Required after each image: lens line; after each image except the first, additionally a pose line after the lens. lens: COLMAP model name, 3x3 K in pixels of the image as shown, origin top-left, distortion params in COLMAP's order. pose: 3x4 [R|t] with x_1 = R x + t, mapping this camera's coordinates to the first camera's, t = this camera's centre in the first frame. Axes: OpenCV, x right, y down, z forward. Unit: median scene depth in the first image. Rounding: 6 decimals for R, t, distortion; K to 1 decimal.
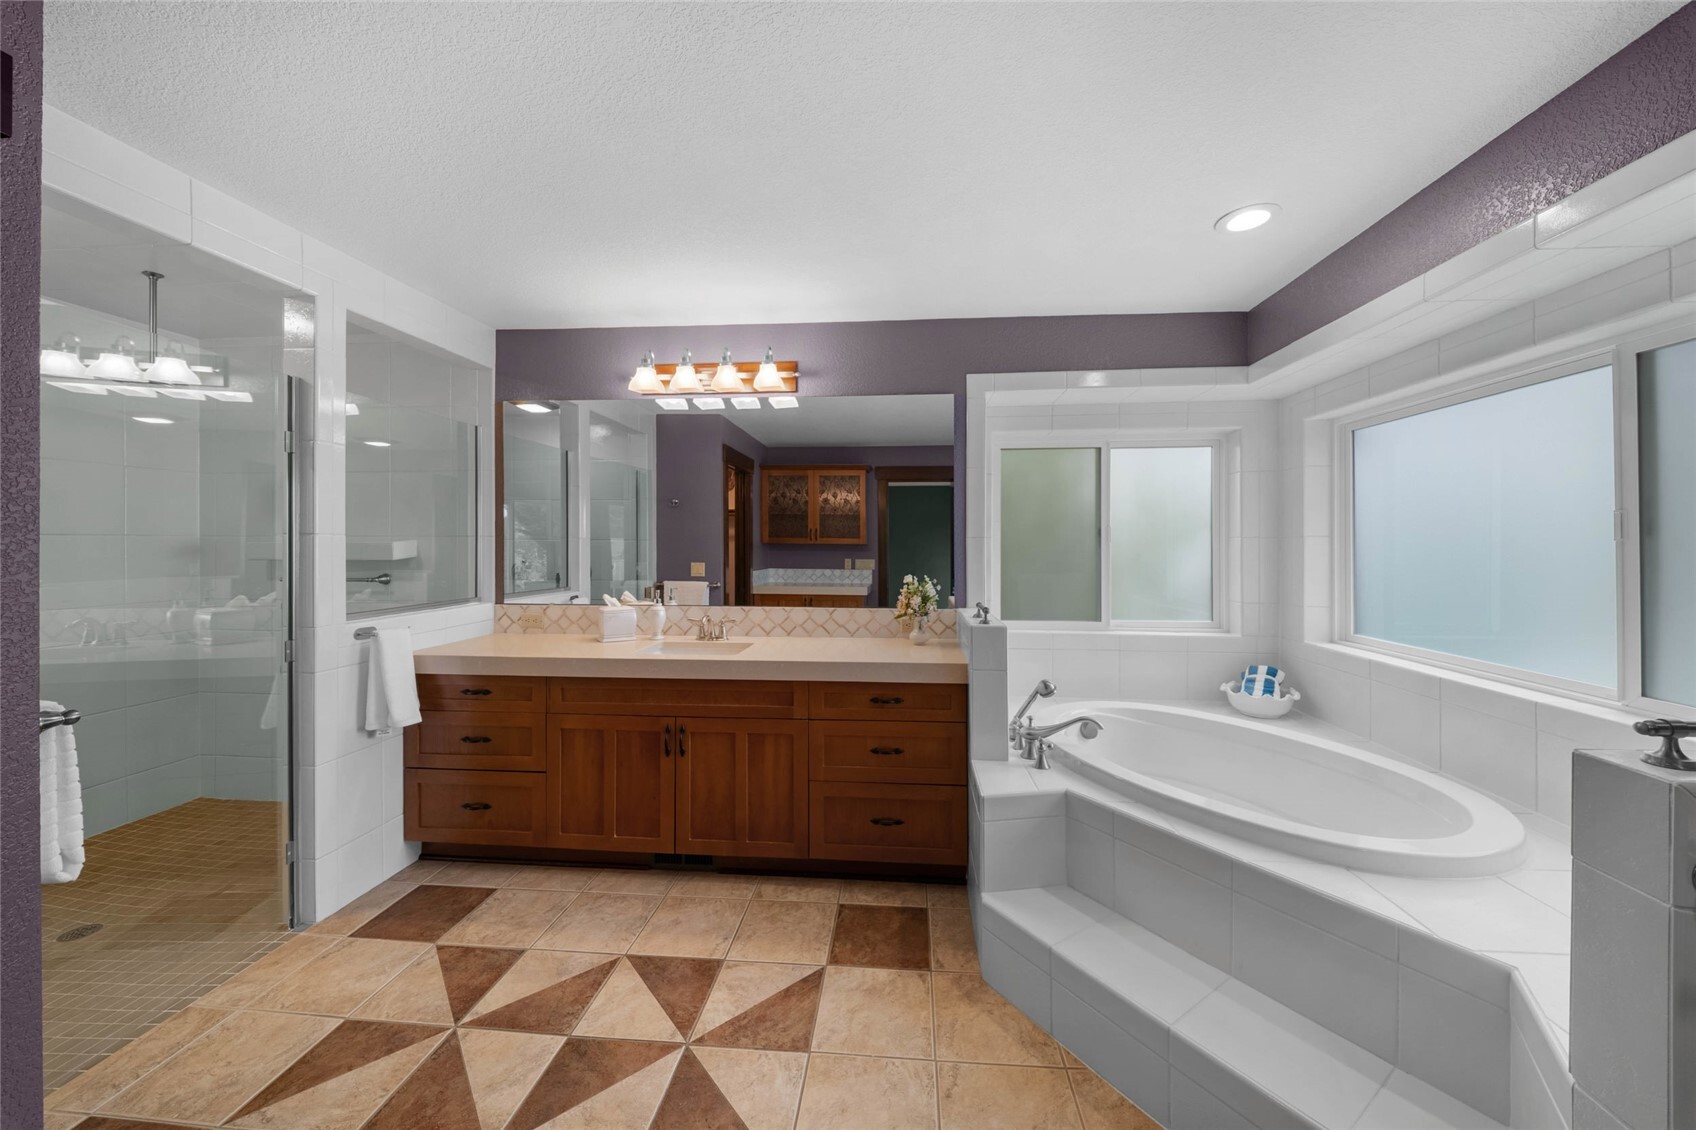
lens RADIAL K [[615.0, 0, 852.9], [0, 615.0, 539.6], [0, 0, 1]] dist [0.012014, -0.006507]
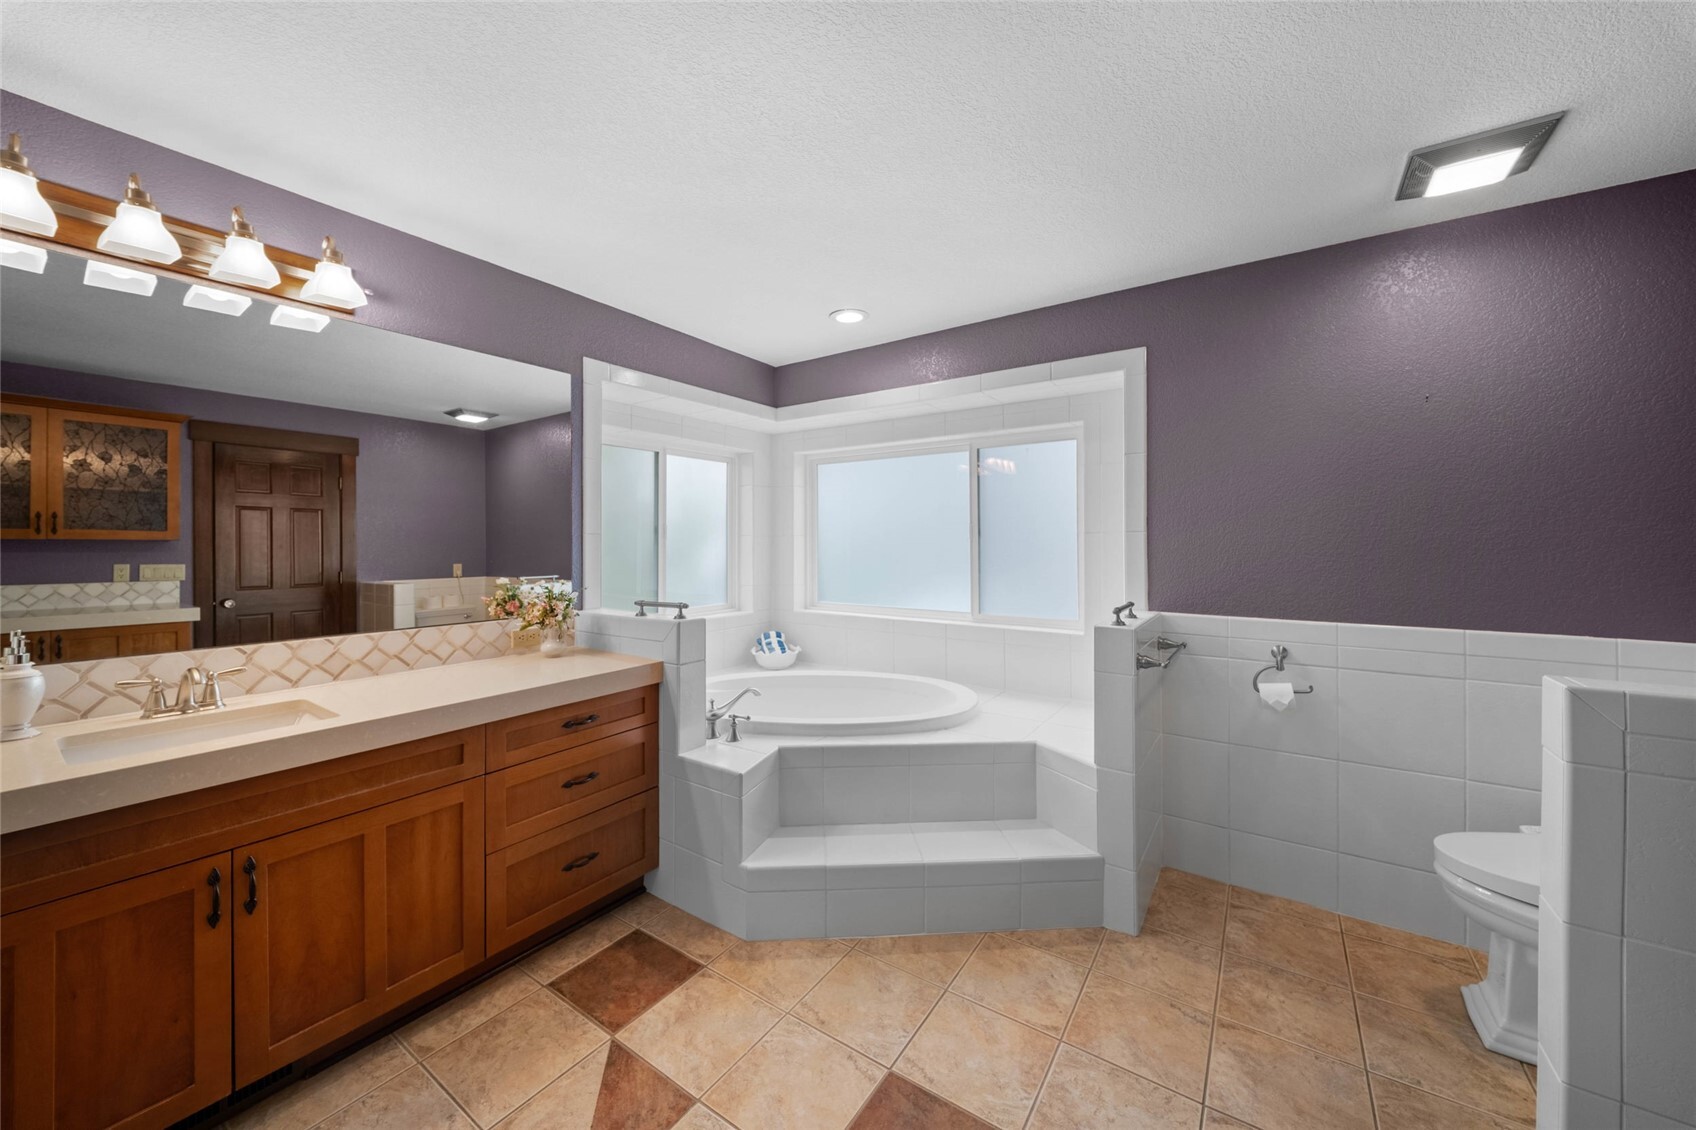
lens RADIAL K [[618.7, 0, 840.2], [0, 618.7, 531.9], [0, 0, 1]] dist [0.014364, -0.009648]
pose [[0.495311, 0.012613, 0.868624, -0.508419], [-0.007370, 0.999920, -0.010317, 0.000538], [-0.868685, -0.001292, 0.495364, 0.241250]]
